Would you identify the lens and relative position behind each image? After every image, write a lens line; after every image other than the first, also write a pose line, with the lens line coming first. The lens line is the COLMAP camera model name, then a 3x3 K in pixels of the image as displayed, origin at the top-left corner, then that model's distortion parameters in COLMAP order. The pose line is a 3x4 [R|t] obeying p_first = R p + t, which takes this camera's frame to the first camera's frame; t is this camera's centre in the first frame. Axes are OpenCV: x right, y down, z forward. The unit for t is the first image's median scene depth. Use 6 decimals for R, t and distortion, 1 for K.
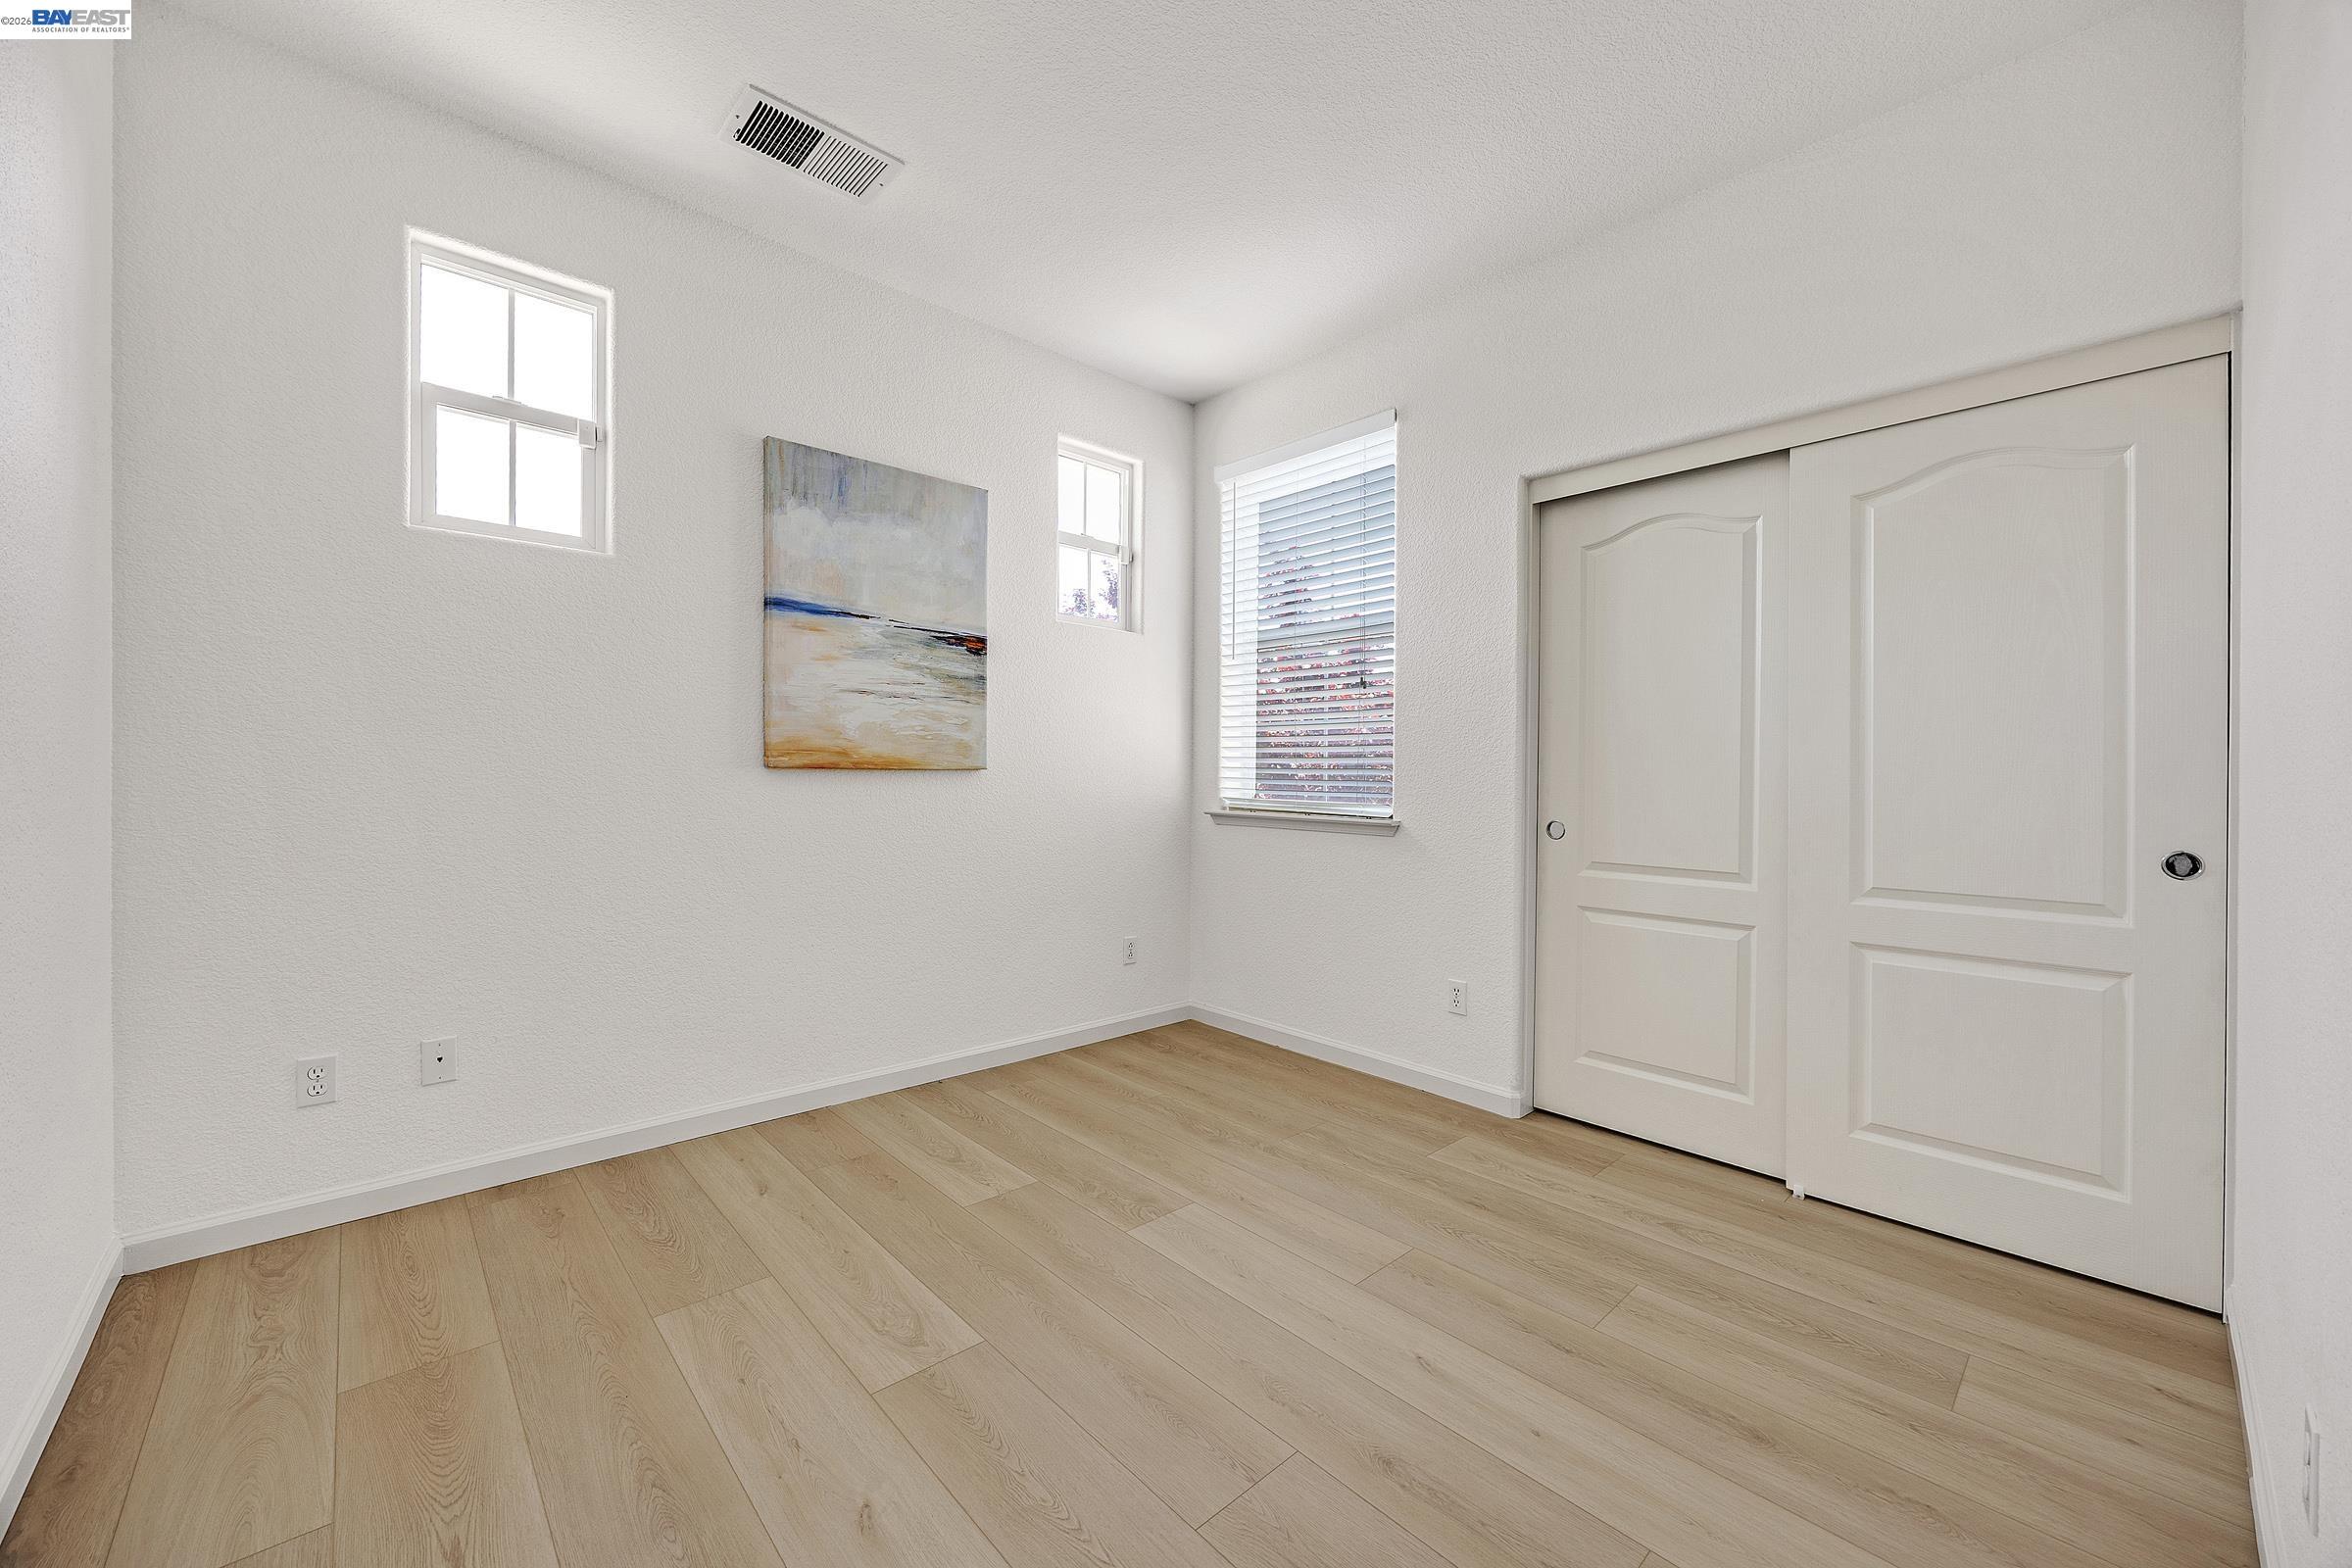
lens RADIAL K [[886.7, 0, 1167.0], [0, 886.7, 784.5], [0, 0, 1]] dist [-0.003282, 0.000166]
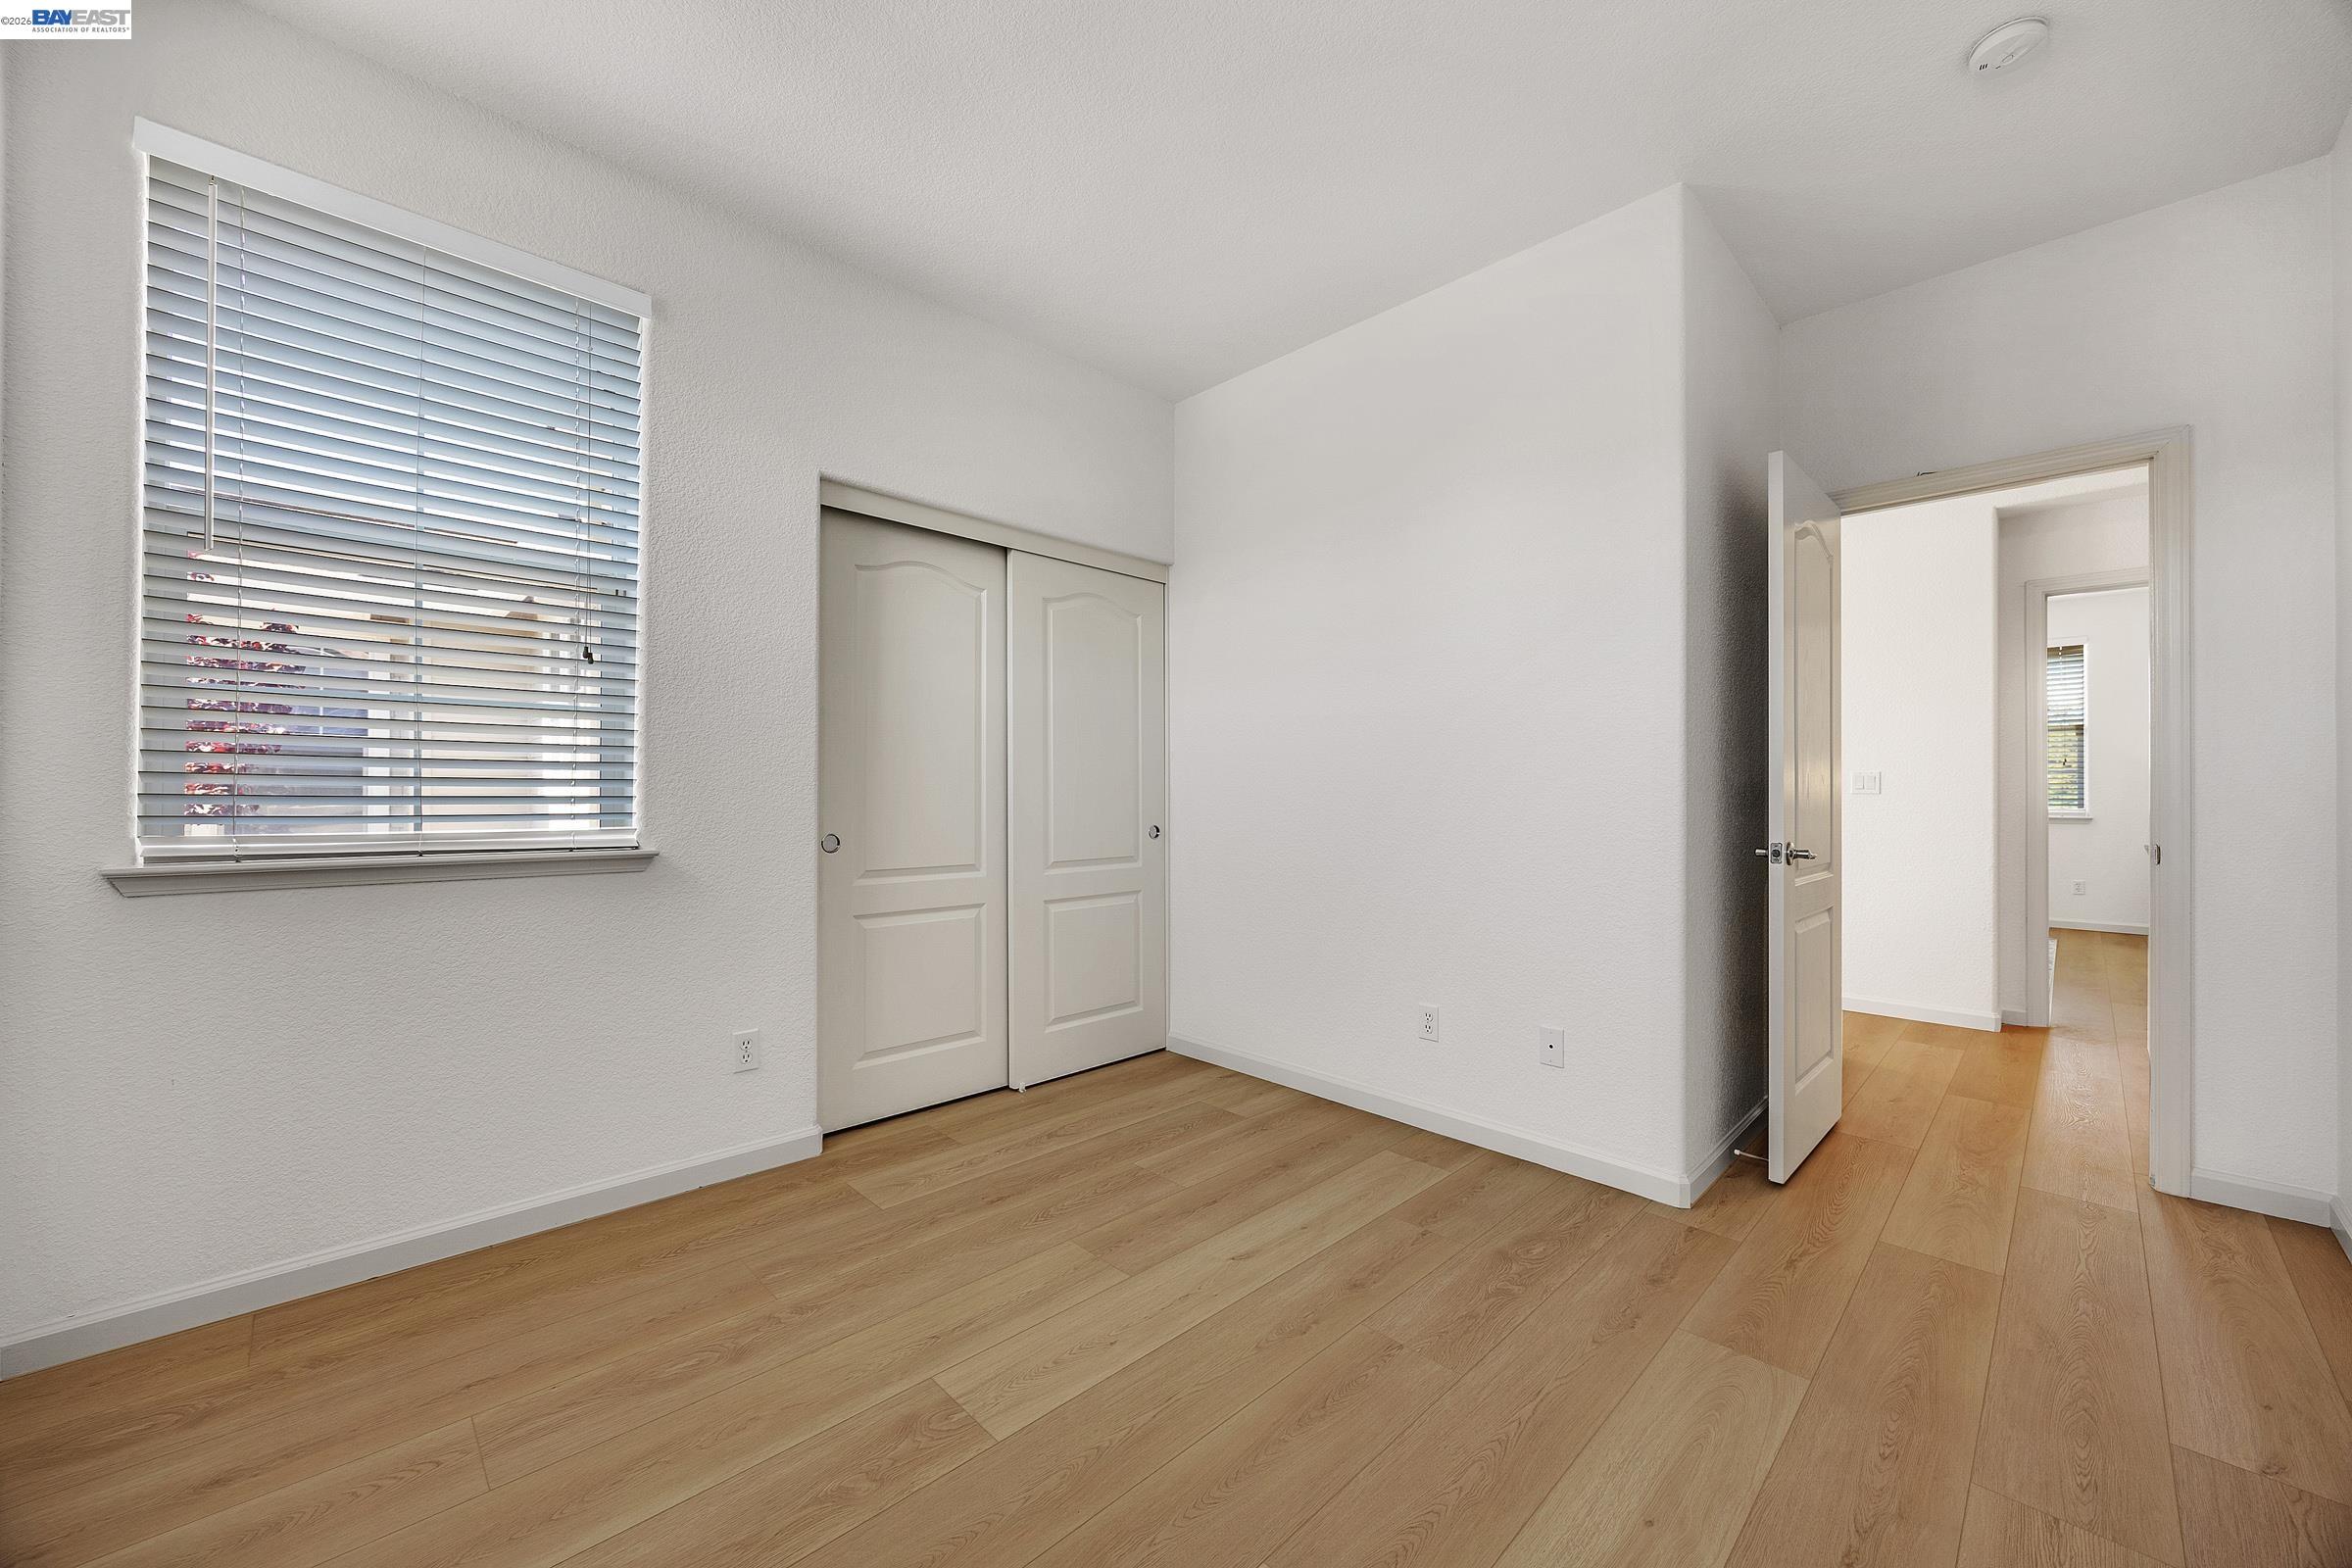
lens RADIAL K [[886.7, 0, 1178.3], [0, 886.7, 791.4], [0, 0, 1]] dist [-0.003282, 0.000166]
pose [[-0.029918, -0.009795, 0.999504, -0.695948], [0.007427, 0.999922, 0.010021, -0.016900], [-0.999525, 0.007724, -0.029843, 0.810907]]
